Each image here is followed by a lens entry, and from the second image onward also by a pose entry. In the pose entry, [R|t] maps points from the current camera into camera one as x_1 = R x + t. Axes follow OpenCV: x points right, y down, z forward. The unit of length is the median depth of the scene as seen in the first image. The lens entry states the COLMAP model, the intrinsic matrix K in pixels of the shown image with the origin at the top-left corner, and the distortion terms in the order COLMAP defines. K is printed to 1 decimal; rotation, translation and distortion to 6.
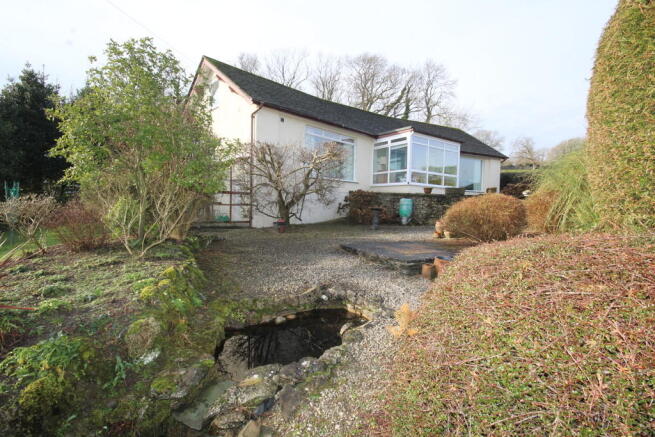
lens RADIAL K [[309.7, 0, 327.5], [0, 309.7, 218.5], [0, 0, 1]] dist [-0.001658, -0.000068]
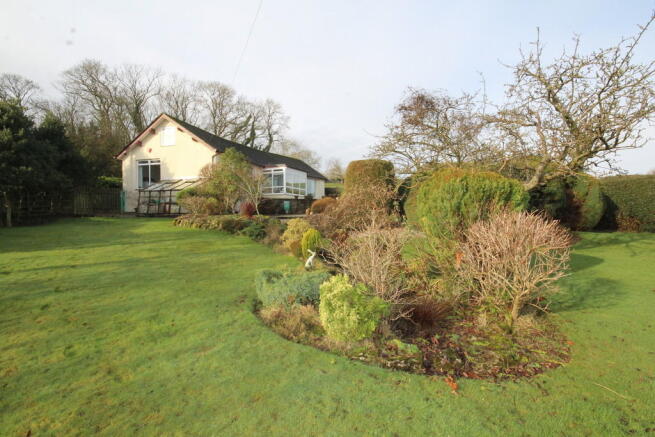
lens RADIAL K [[309.7, 0, 327.5], [0, 309.7, 218.5], [0, 0, 1]] dist [-0.001658, -0.000068]
pose [[0.860140, -0.031913, 0.509058, -0.447218], [0.046901, 0.998761, -0.016634, 0.077665], [-0.507897, 0.038183, 0.860571, -0.705709]]
